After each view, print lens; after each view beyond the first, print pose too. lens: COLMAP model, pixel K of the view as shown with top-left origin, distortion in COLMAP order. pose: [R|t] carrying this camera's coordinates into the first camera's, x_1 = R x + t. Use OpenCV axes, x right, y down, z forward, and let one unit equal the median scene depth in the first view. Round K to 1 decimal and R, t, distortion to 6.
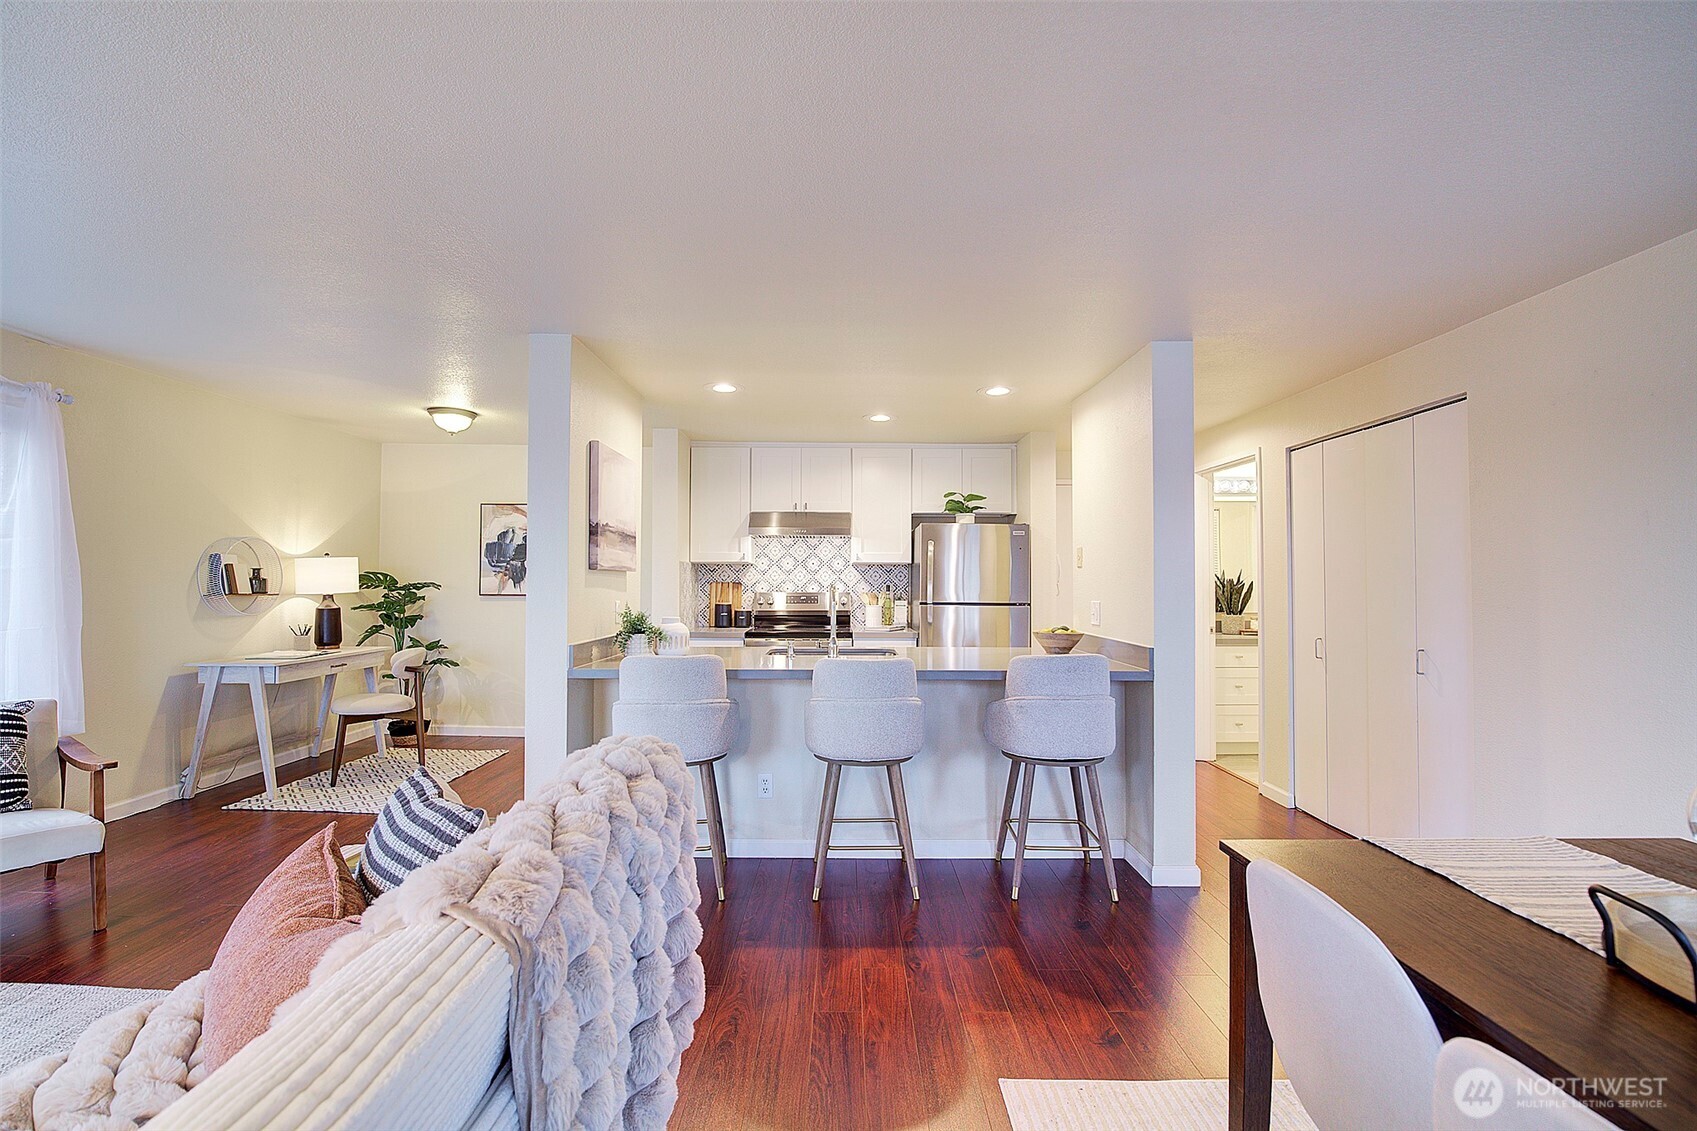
lens RADIAL K [[725.2, 0, 845.3], [0, 725.2, 568.7], [0, 0, 1]] dist [-0.010773, 0.000787]
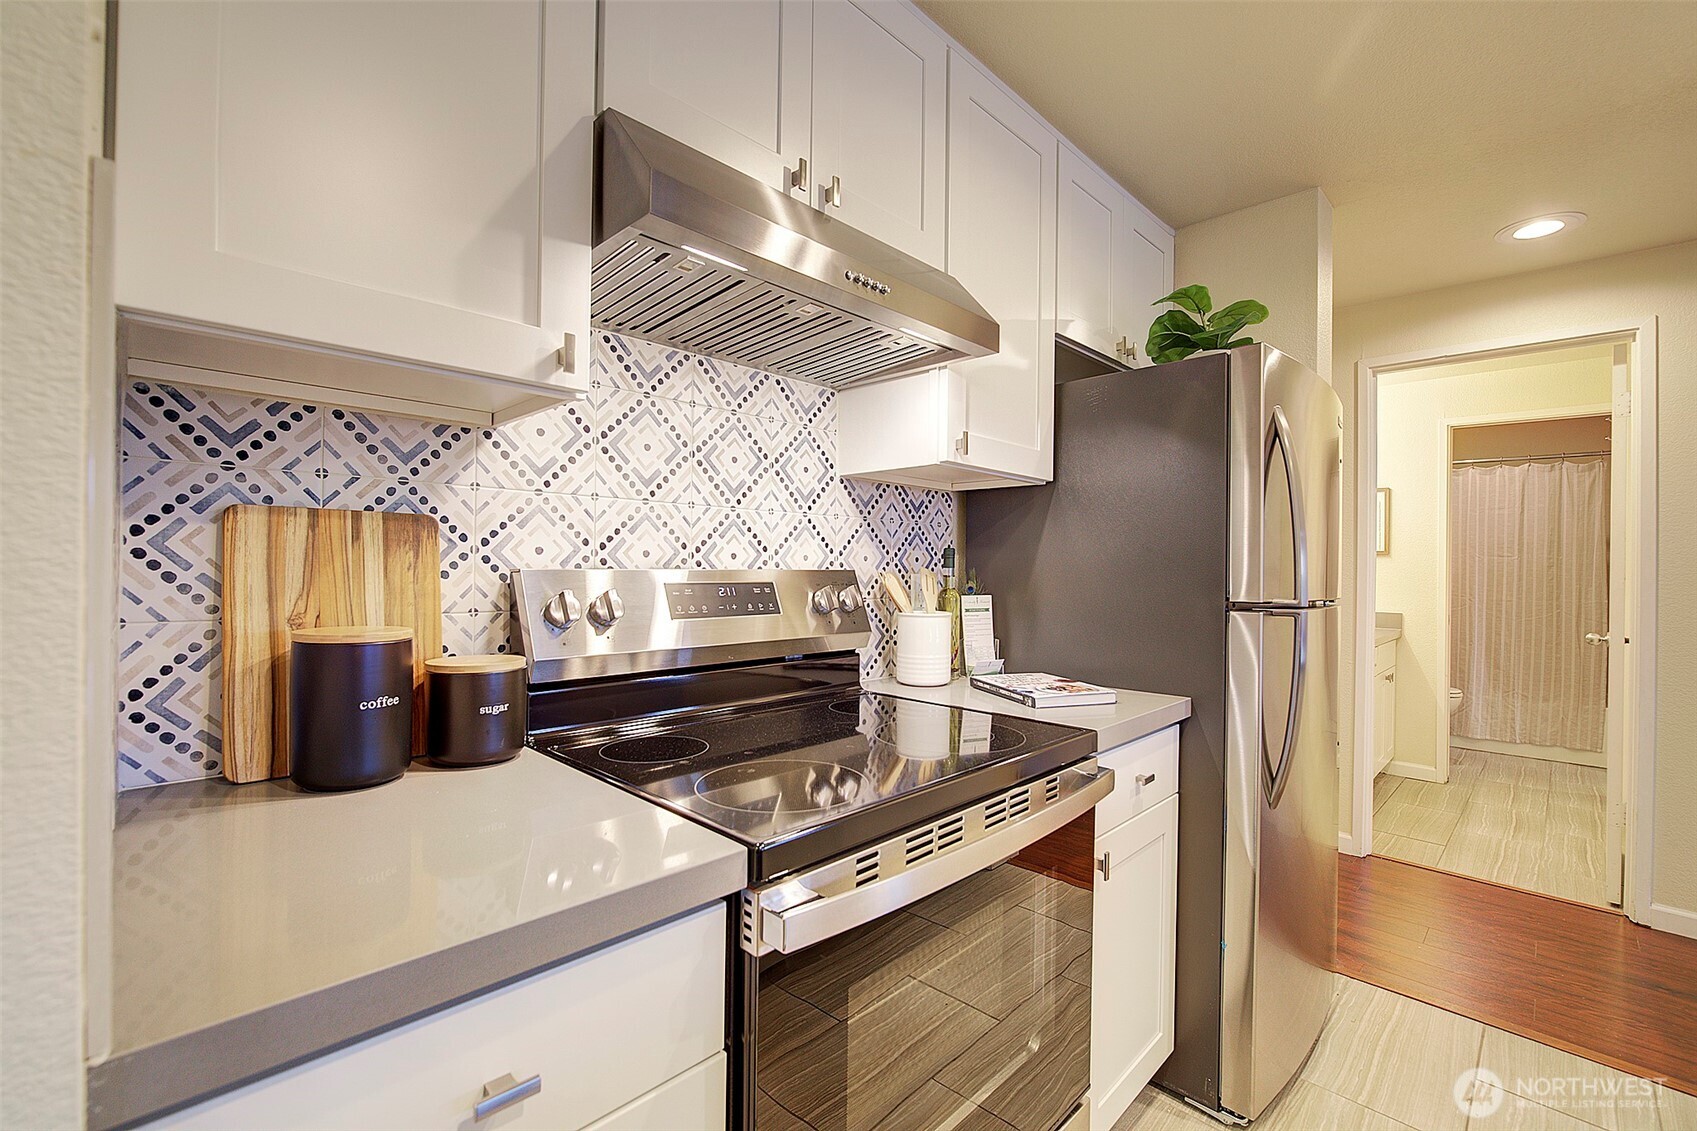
lens RADIAL K [[717.5, 0, 842.4], [0, 717.5, 568.6], [0, 0, 1]] dist [-0.013623, 0.000205]
pose [[0.709793, 0.004569, 0.704396, -0.212602], [-0.025414, 0.999494, 0.019126, 0.028047], [-0.703952, -0.031477, 0.709550, 0.844581]]
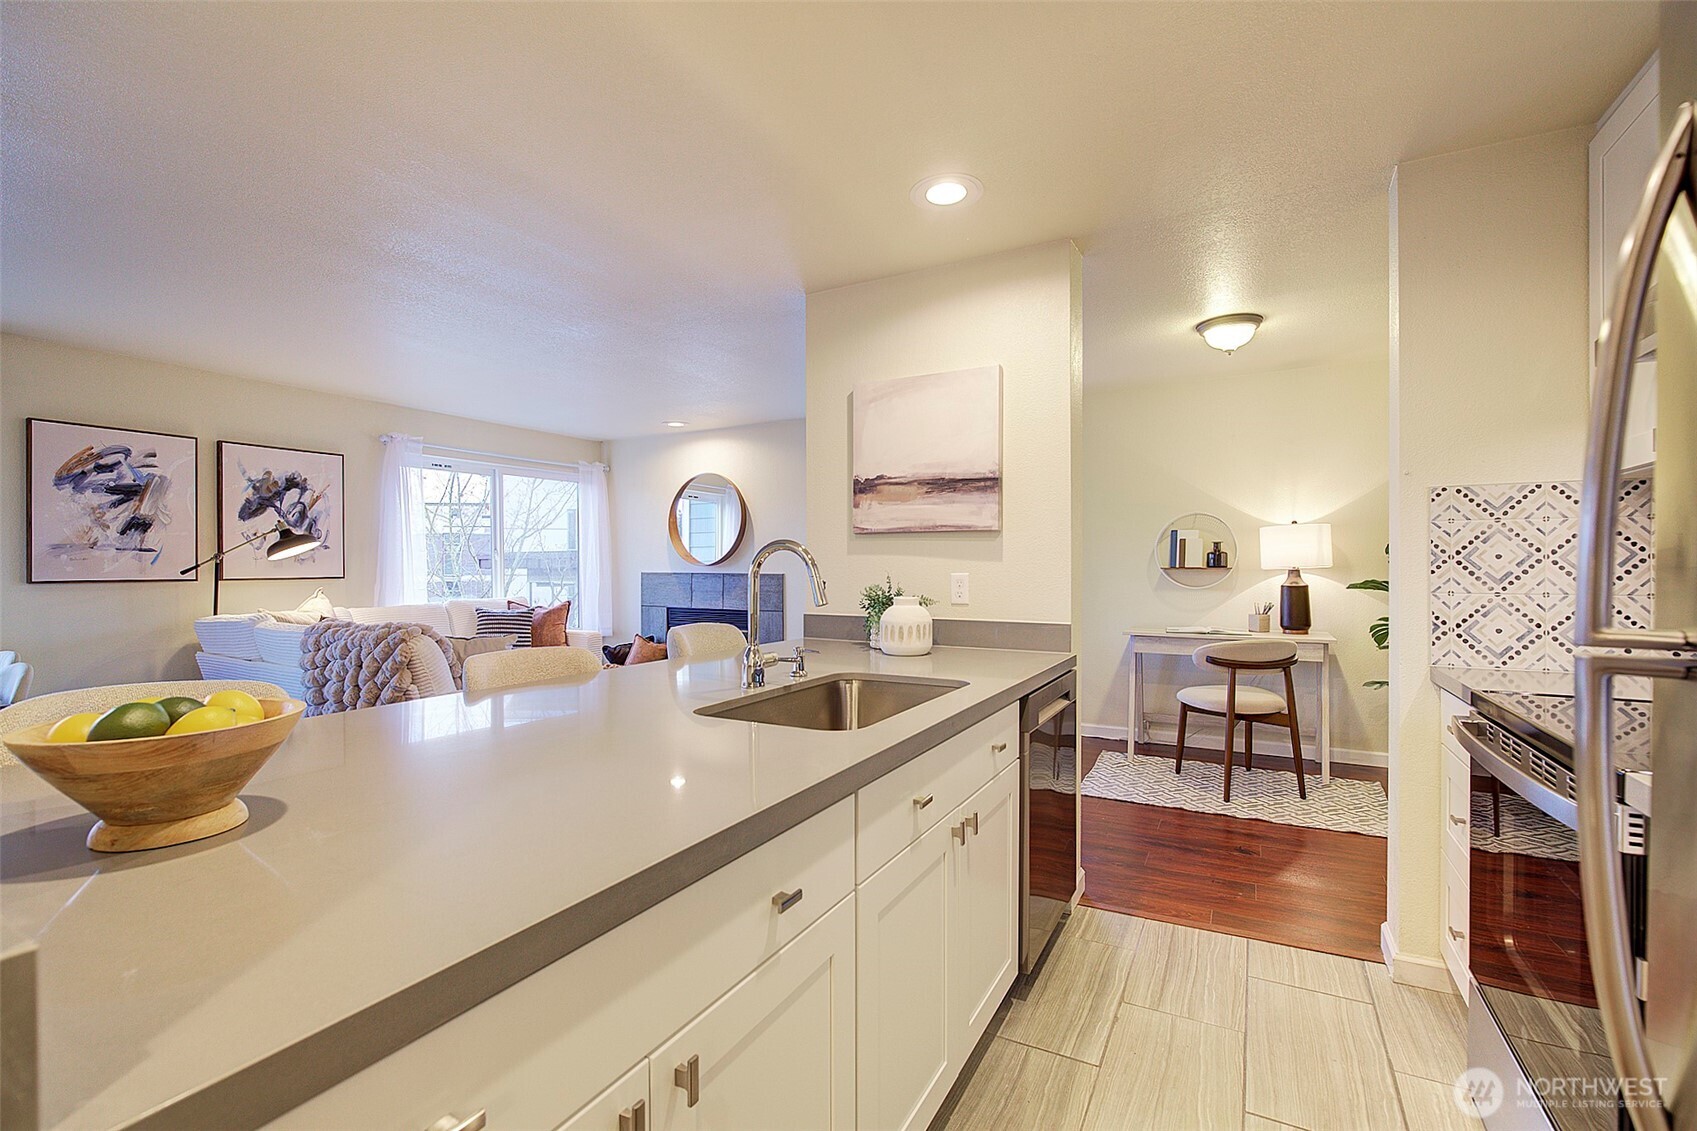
lens RADIAL K [[737.3, 0, 847.5], [0, 737.3, 567.2], [0, 0, 1]] dist [-0.013350, 0.001192]
pose [[-0.486553, -0.001639, -0.873649, 0.261261], [0.016368, 0.999806, -0.010992, 0.030695], [0.873498, -0.019648, -0.486432, 0.868598]]
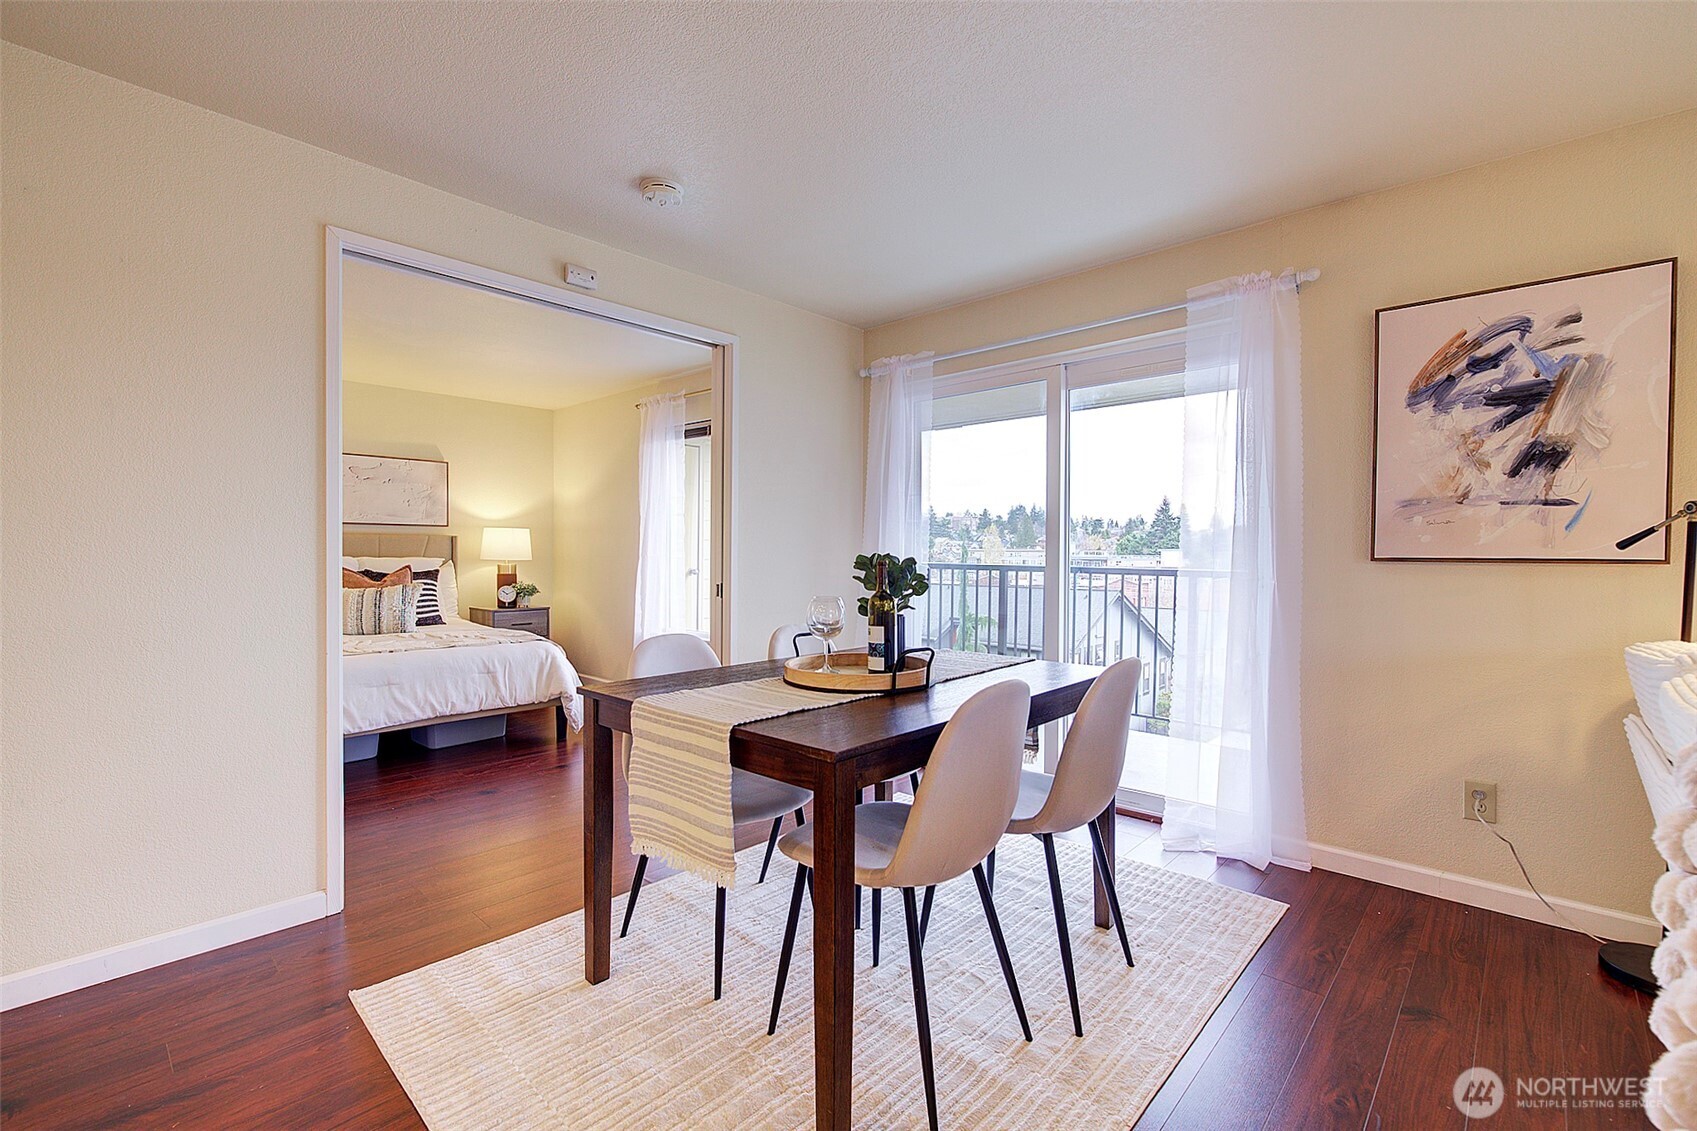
lens RADIAL K [[746.9, 0, 846.4], [0, 746.9, 567.7], [0, 0, 1]] dist [-0.013391, 0.000224]
pose [[-0.733098, -0.021437, 0.679785, -0.031184], [-0.024308, 0.999690, 0.005311, 0.035568], [-0.679689, -0.012630, -0.733392, 0.432448]]
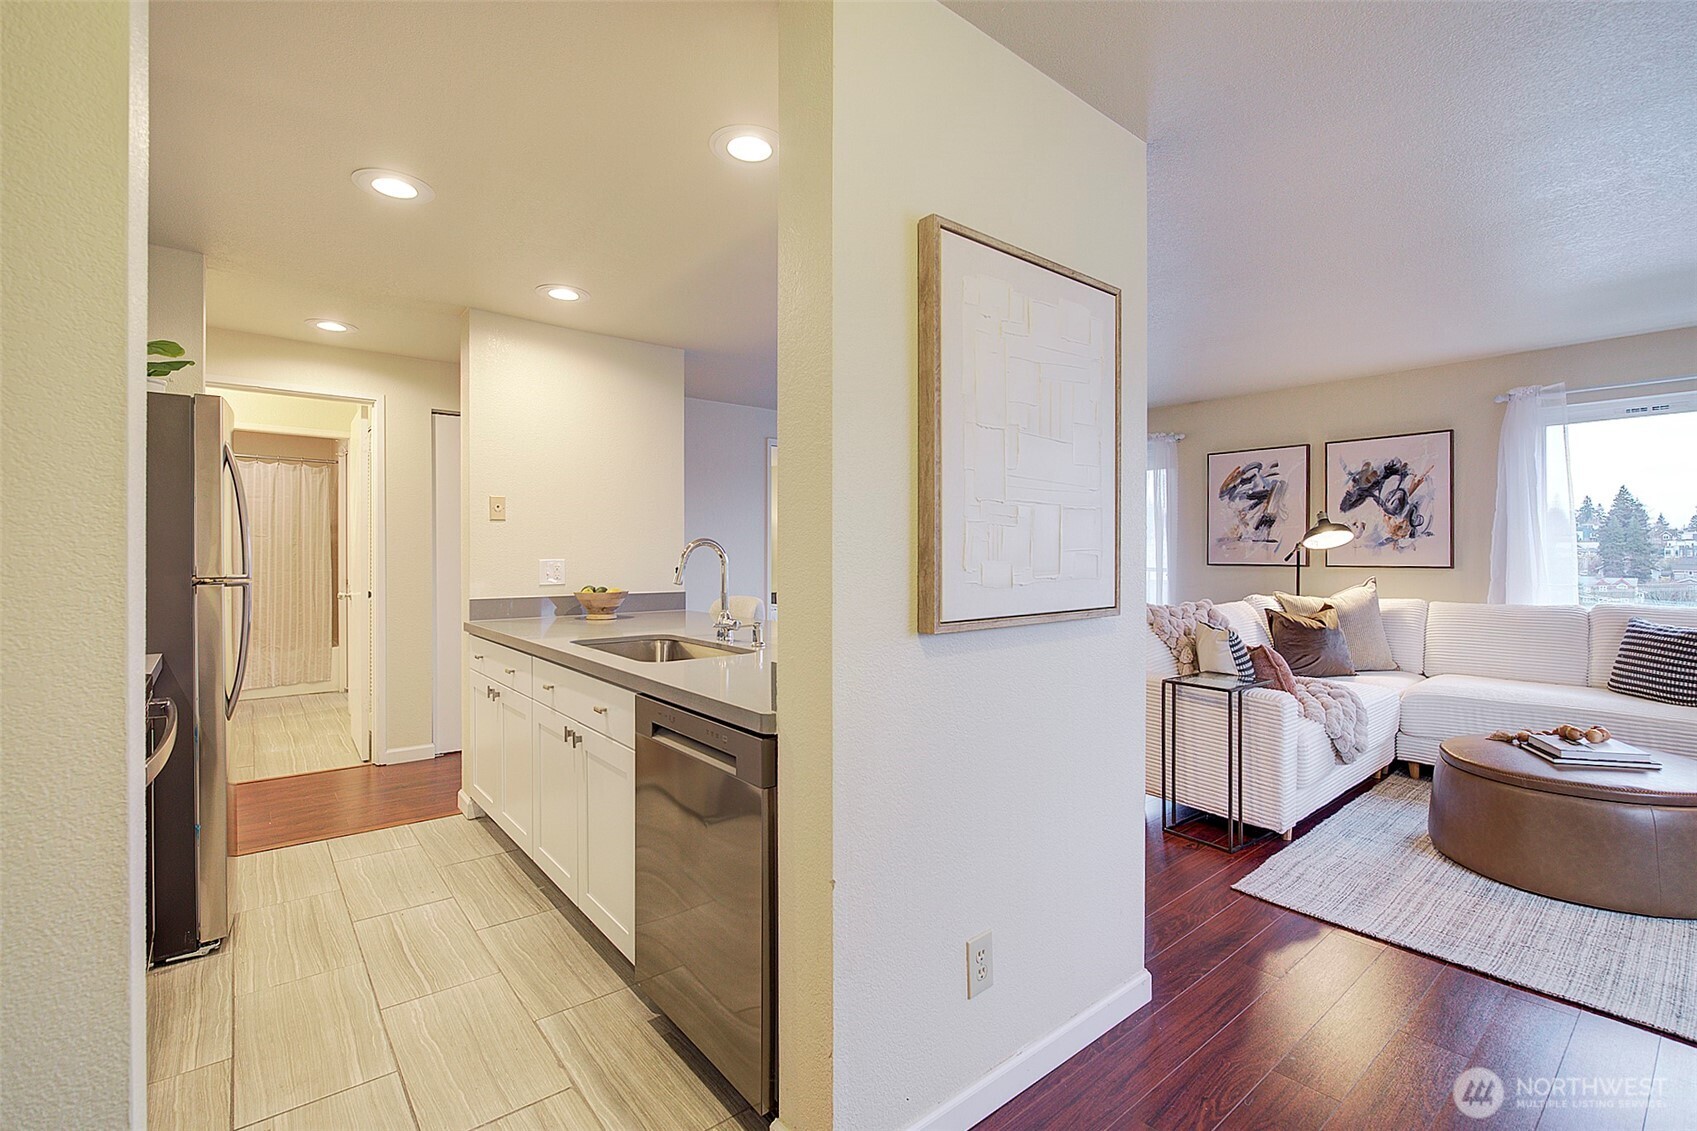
lens RADIAL K [[754.0, 0, 848.4], [0, 754.0, 547.7], [0, 0, 1]] dist [-0.009806, 0.000224]
pose [[-0.633538, -0.001445, 0.773711, -0.446871], [-0.018349, 0.999745, -0.013157, 0.024666], [-0.773494, -0.022533, -0.633403, 0.920375]]
